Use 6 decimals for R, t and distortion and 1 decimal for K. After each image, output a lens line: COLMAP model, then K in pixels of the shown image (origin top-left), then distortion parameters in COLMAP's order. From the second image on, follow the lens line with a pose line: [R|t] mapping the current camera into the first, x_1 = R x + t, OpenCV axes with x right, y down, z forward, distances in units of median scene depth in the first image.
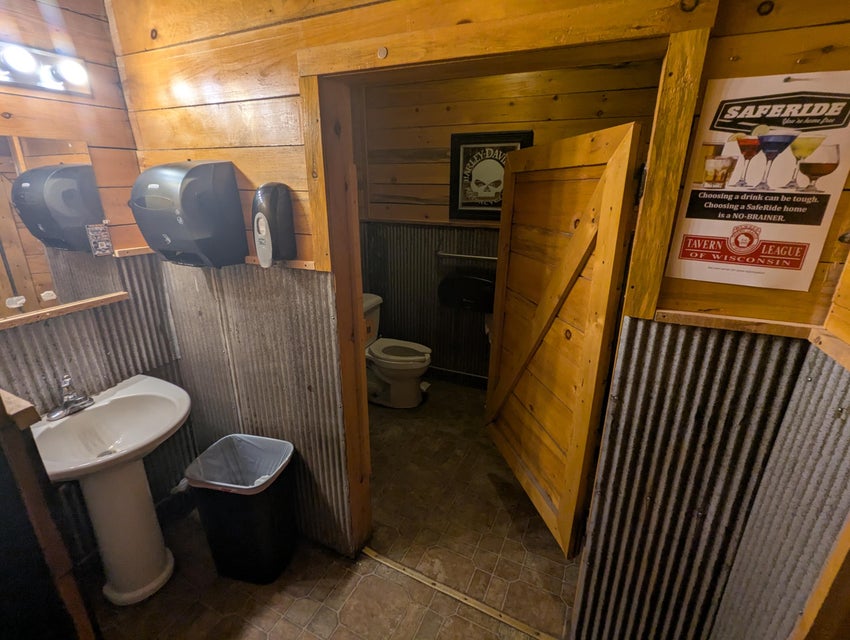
lens RADIAL K [[405.2, 0, 425.1], [0, 405.2, 320.8], [0, 0, 1]] dist [0.000684, -0.000342]
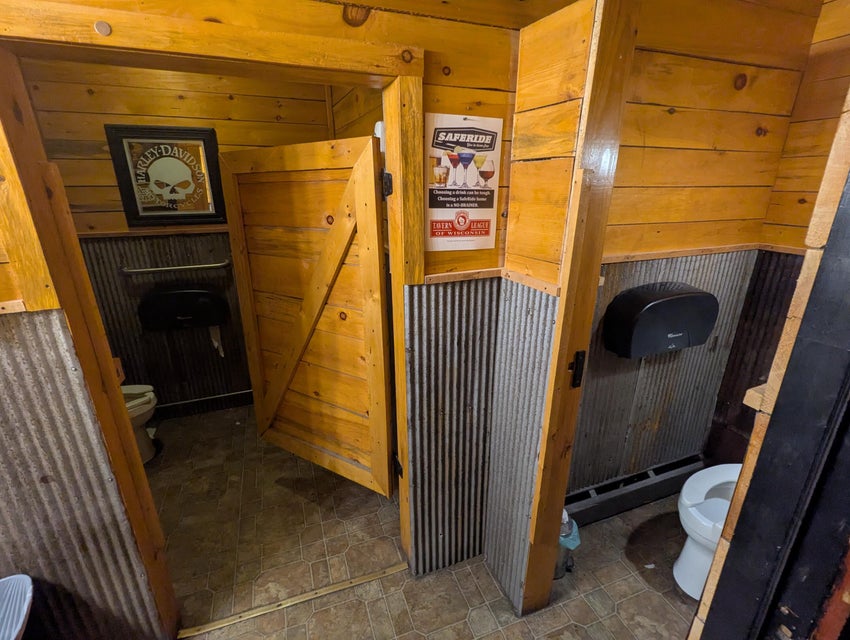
lens RADIAL K [[405.2, 0, 425.6], [0, 405.2, 321.2], [0, 0, 1]] dist [0.000684, -0.000342]
pose [[0.687310, -0.244233, 0.684073, -0.295654], [0.241121, 0.965088, 0.102300, -0.013919], [-0.685176, 0.094633, 0.722204, 0.014179]]
